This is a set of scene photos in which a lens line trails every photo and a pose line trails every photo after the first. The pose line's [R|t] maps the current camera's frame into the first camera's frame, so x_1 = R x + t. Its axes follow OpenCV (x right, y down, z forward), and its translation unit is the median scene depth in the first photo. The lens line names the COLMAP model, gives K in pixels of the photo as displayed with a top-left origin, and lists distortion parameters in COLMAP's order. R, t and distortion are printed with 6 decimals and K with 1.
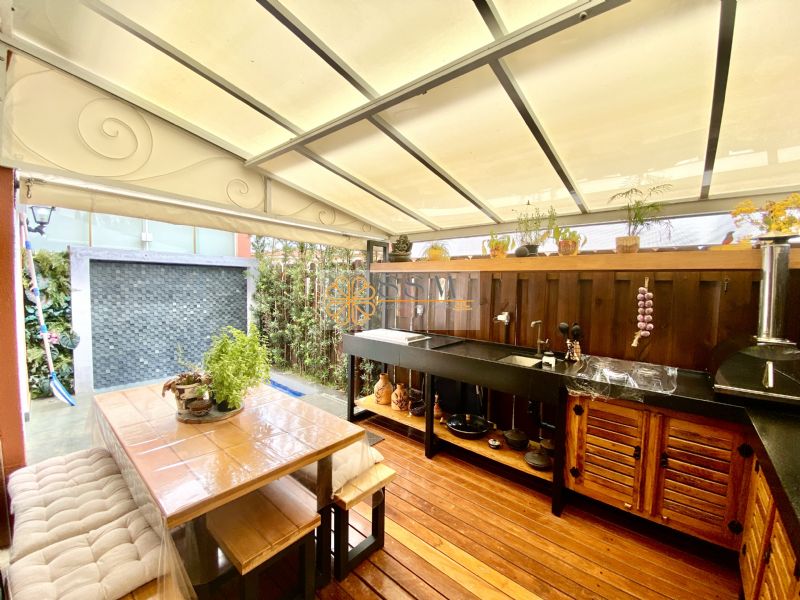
lens RADIAL K [[328.5, 0, 387.2], [0, 328.5, 297.6], [0, 0, 1]] dist [0.000189, -0.009898]
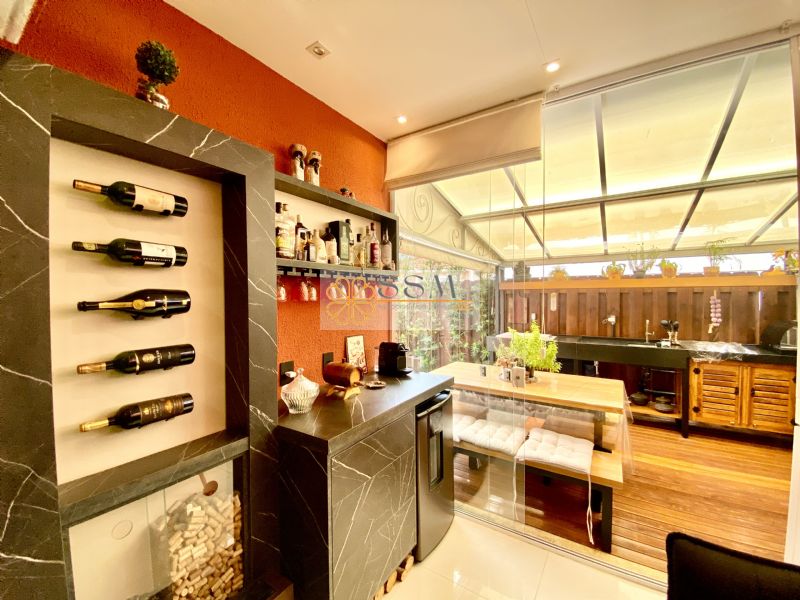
lens RADIAL K [[329.0, 0, 398.0], [0, 329.0, 301.7], [0, 0, 1]] dist [0.016808, -0.017793]
pose [[0.989877, -0.023801, 0.139920, -1.088325], [0.028233, 0.999158, -0.029778, 0.000439], [-0.139093, 0.033427, 0.989715, -0.429807]]
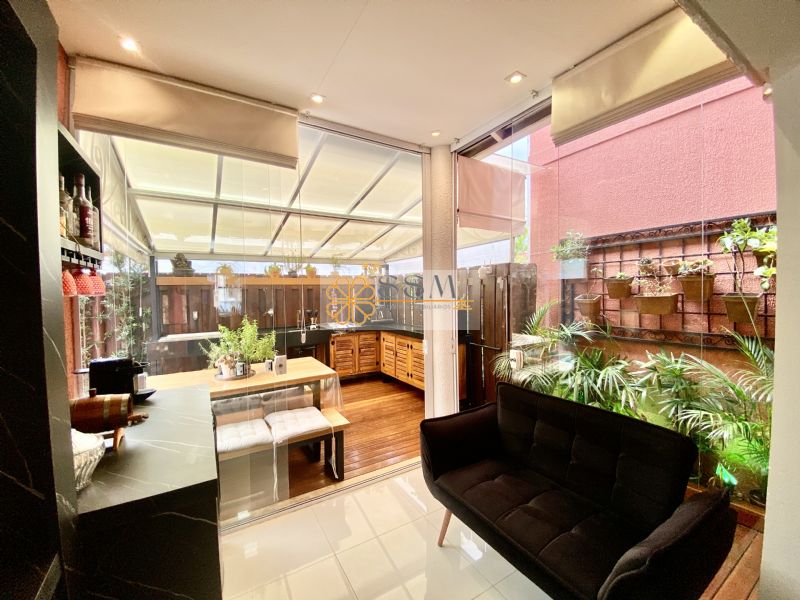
lens RADIAL K [[329.0, 0, 398.0], [0, 329.0, 301.7], [0, 0, 1]] dist [0.016808, -0.017793]
pose [[0.293582, -0.052215, 0.954507, -1.494649], [0.066192, 0.997221, 0.034192, -0.008185], [-0.953639, 0.053143, 0.296223, -0.174836]]
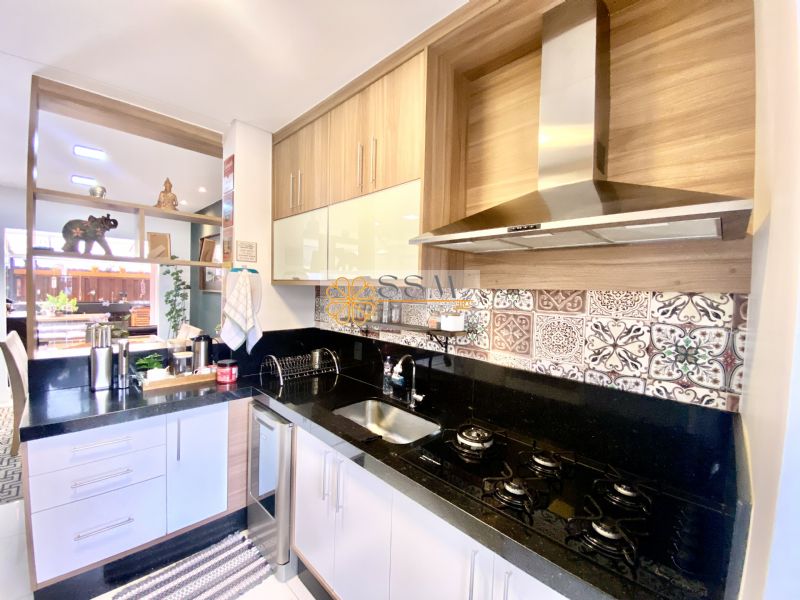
lens RADIAL K [[329.0, 0, 398.0], [0, 329.0, 301.7], [0, 0, 1]] dist [0.016808, -0.017793]
pose [[0.056669, -0.057114, 0.996758, -3.144243], [0.021183, 0.998206, 0.055993, 0.056063], [-0.998168, 0.017942, 0.057777, -2.374157]]
